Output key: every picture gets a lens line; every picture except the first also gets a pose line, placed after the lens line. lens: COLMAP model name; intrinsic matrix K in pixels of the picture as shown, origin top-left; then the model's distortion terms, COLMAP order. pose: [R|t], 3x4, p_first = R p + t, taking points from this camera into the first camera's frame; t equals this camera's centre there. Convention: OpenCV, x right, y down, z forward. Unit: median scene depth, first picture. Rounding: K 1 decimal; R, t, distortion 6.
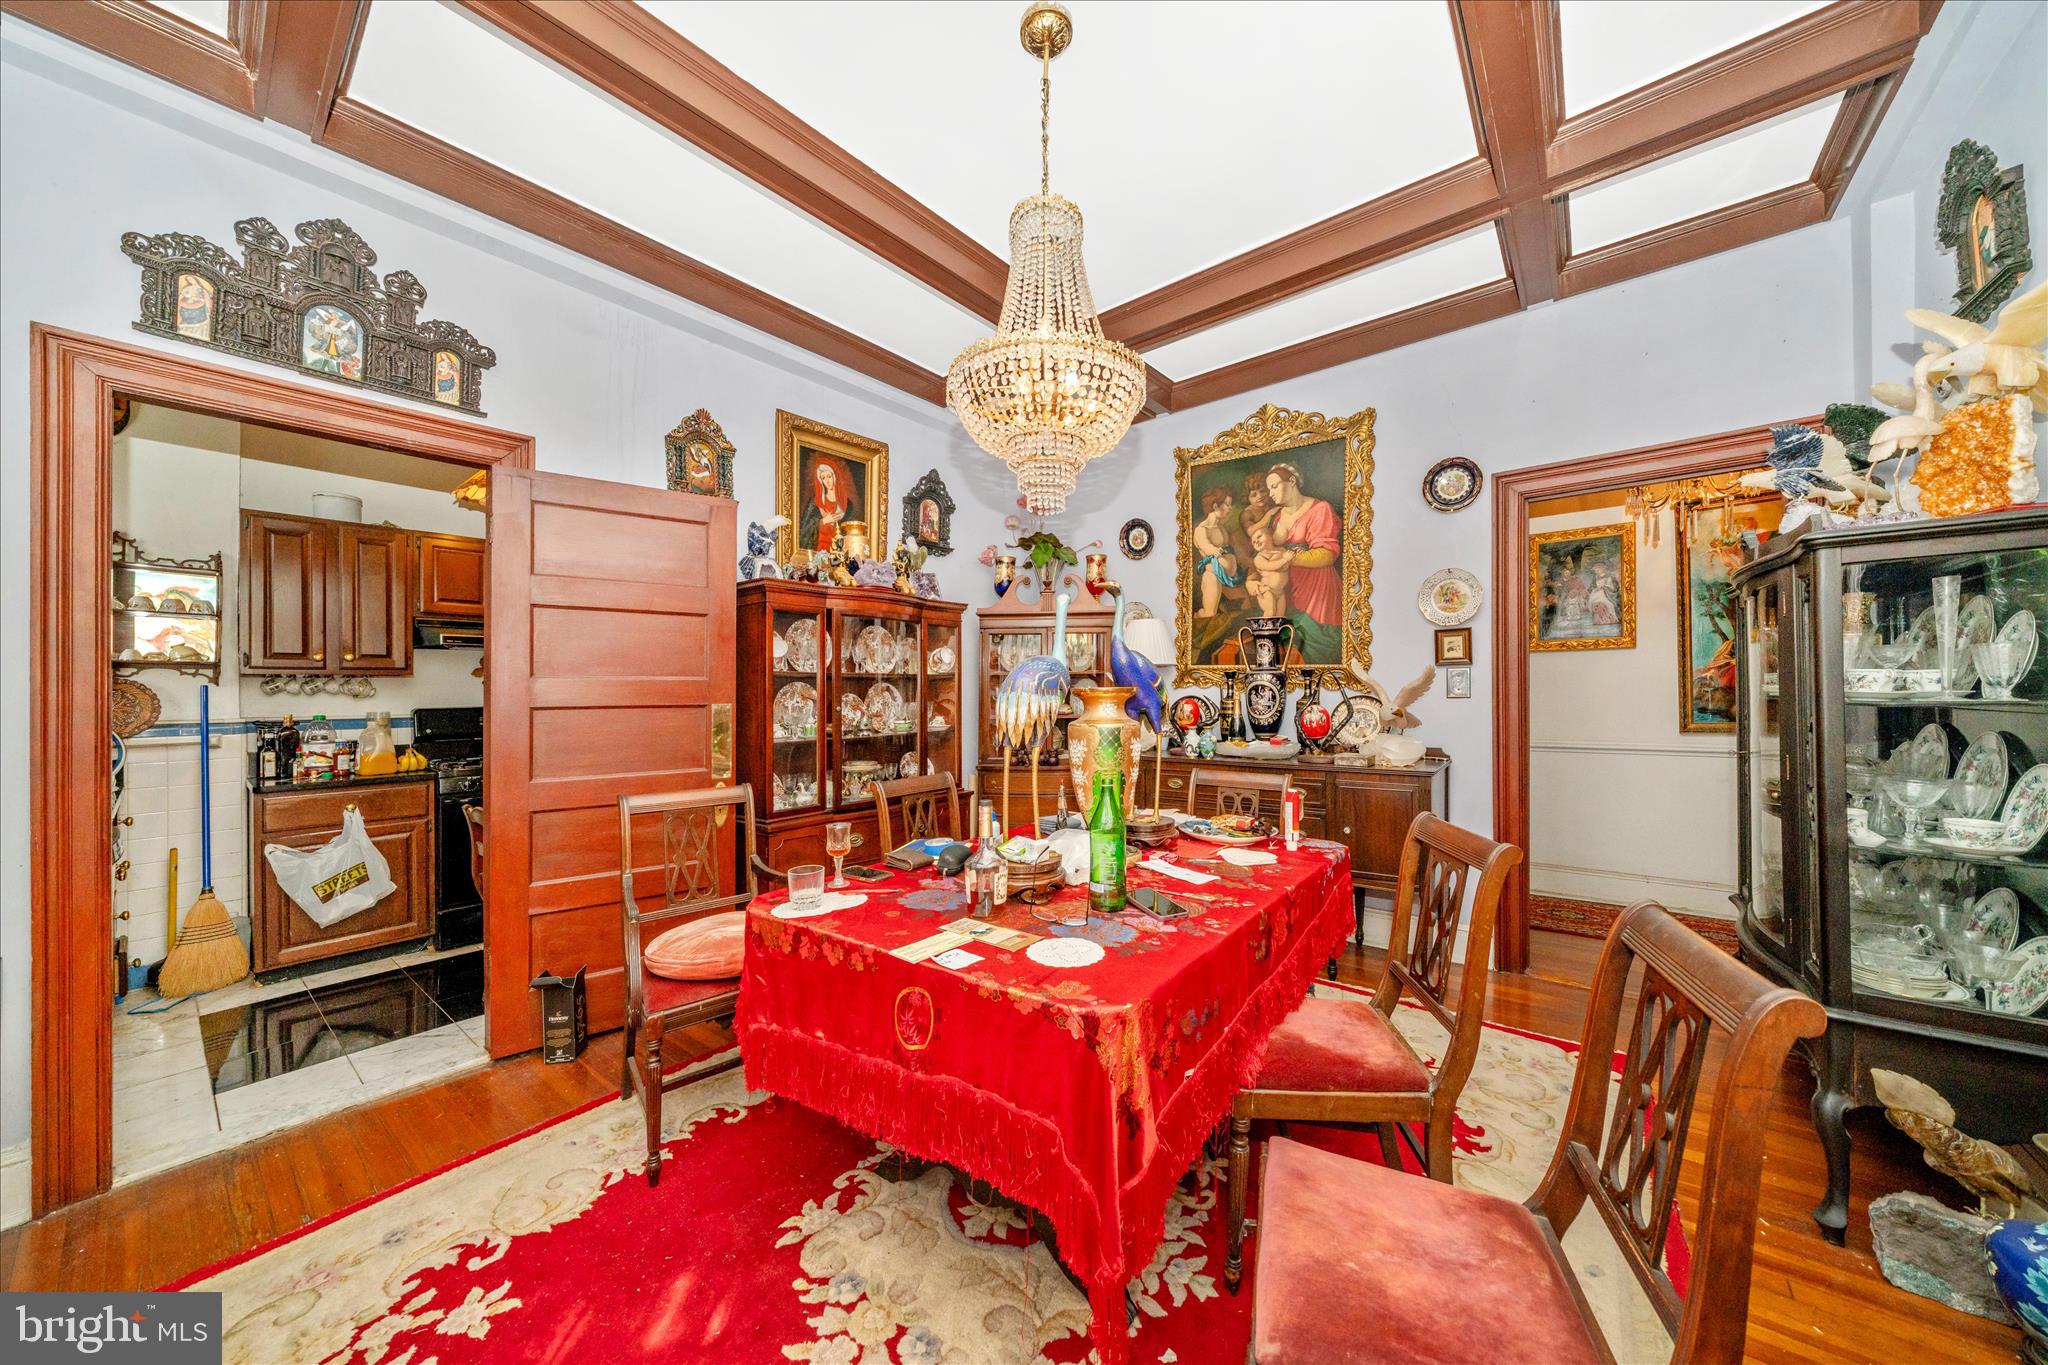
lens RADIAL K [[704.2, 0, 1030.6], [0, 704.2, 682.3], [0, 0, 1]] dist [-0.003038, -0.000019]
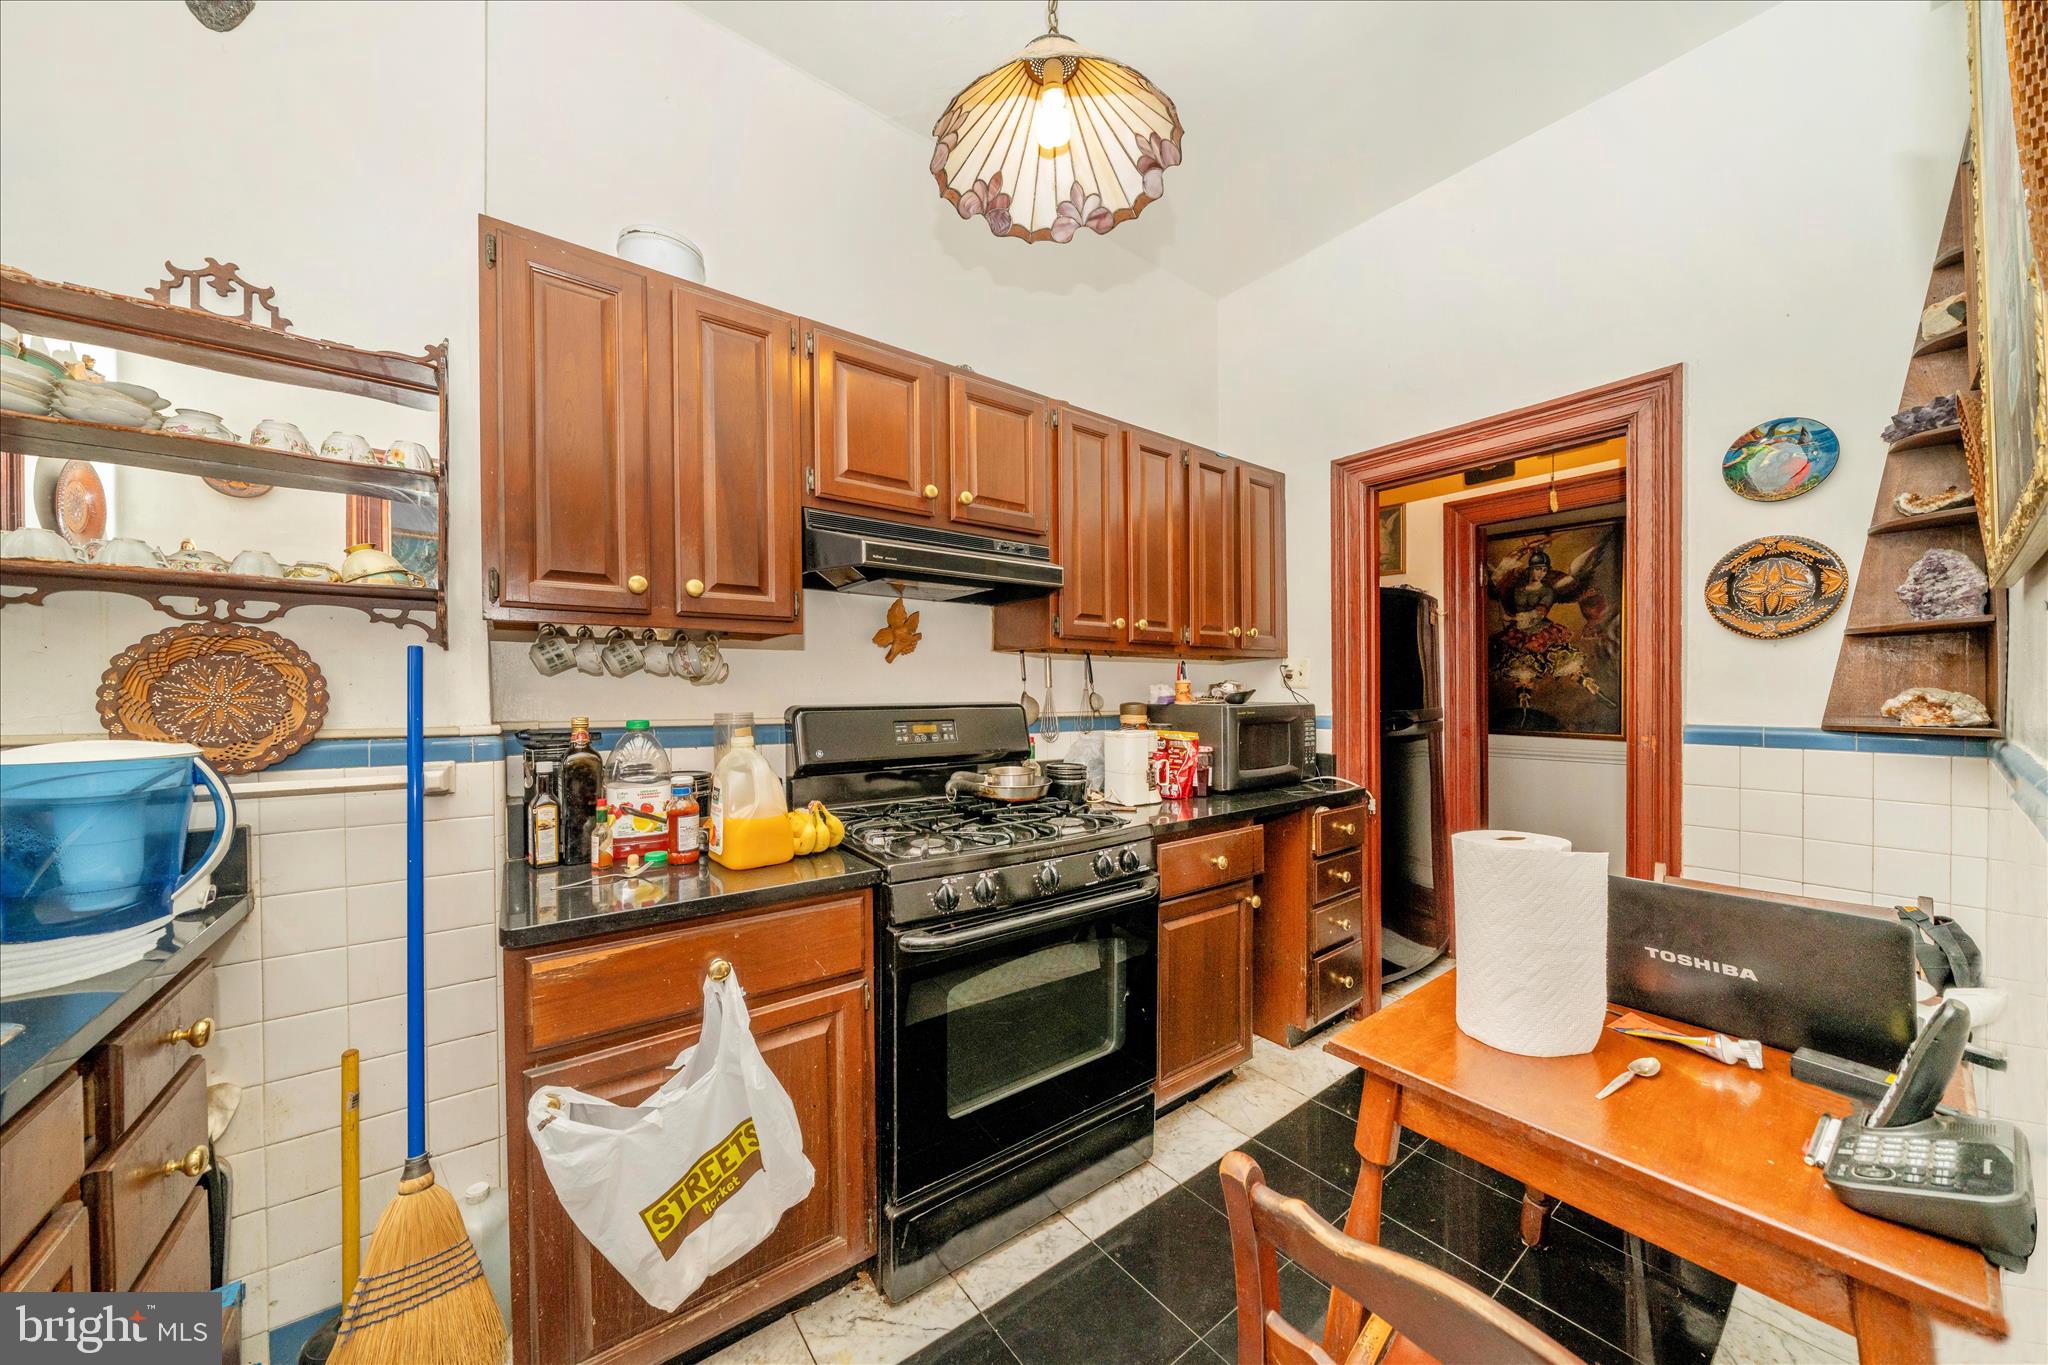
lens RADIAL K [[704.2, 0, 1019.7], [0, 704.2, 694.2], [0, 0, 1]] dist [-0.003038, -0.000019]
pose [[0.967262, 0.006281, -0.253703, -0.705087], [-0.001453, 0.999814, 0.019214, 0.023597], [0.253776, -0.018217, 0.967091, 0.667681]]
